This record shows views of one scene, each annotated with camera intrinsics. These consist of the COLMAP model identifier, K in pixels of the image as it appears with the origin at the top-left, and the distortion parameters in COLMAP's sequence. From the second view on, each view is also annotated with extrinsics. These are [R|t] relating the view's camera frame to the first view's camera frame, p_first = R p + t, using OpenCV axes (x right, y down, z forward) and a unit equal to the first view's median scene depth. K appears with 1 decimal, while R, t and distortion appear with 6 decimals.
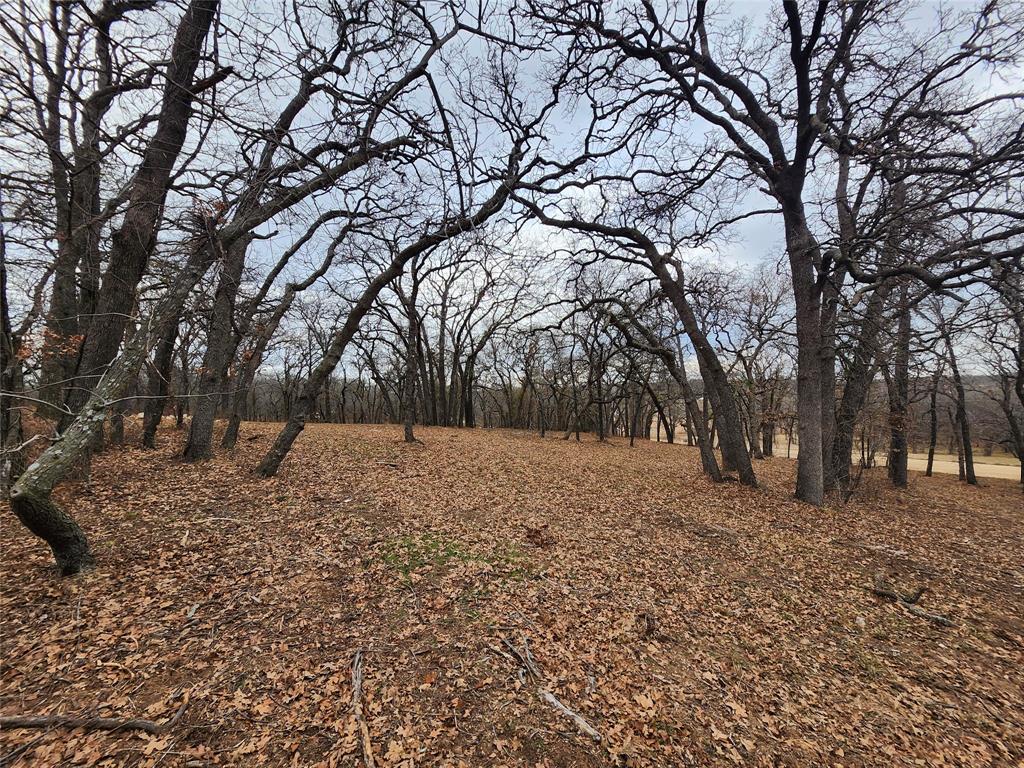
lens RADIAL K [[399.2, 0, 513.9], [0, 399.2, 407.3], [0, 0, 1]] dist [0.000816, 0.000315]
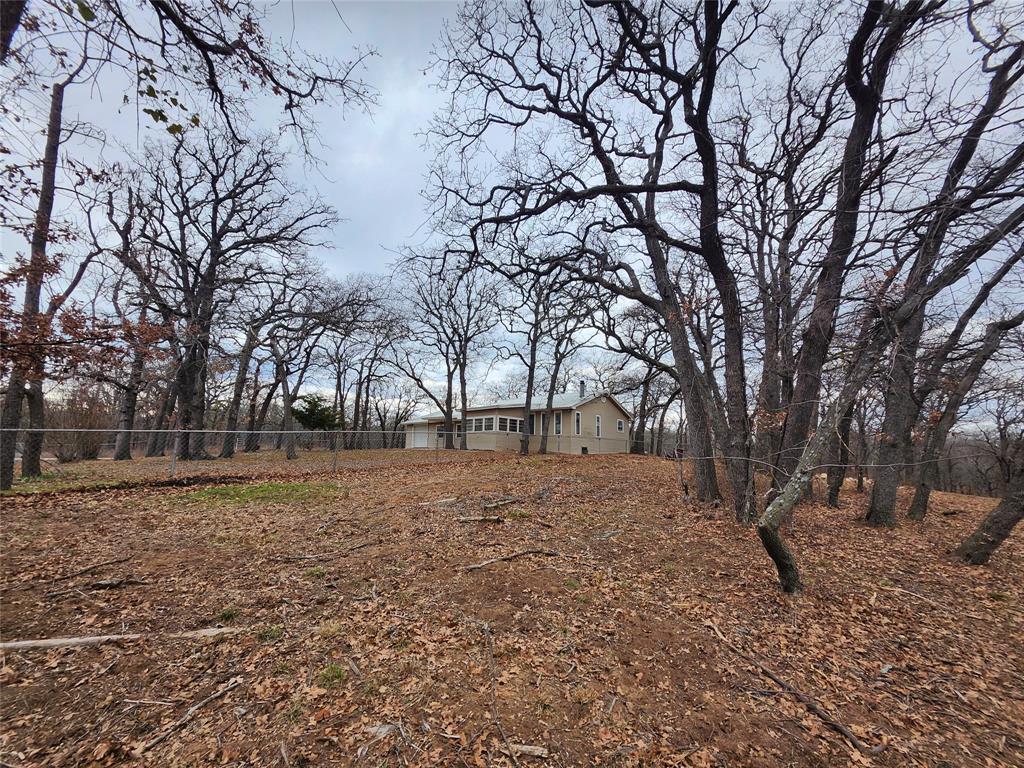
lens RADIAL K [[399.2, 0, 513.9], [0, 399.2, 407.3], [0, 0, 1]] dist [0.000816, 0.000315]
pose [[0.167886, -0.098909, -0.980832, 0.063119], [-0.051628, 0.992706, -0.108943, -0.007251], [0.984454, 0.068928, 0.161555, -0.085669]]
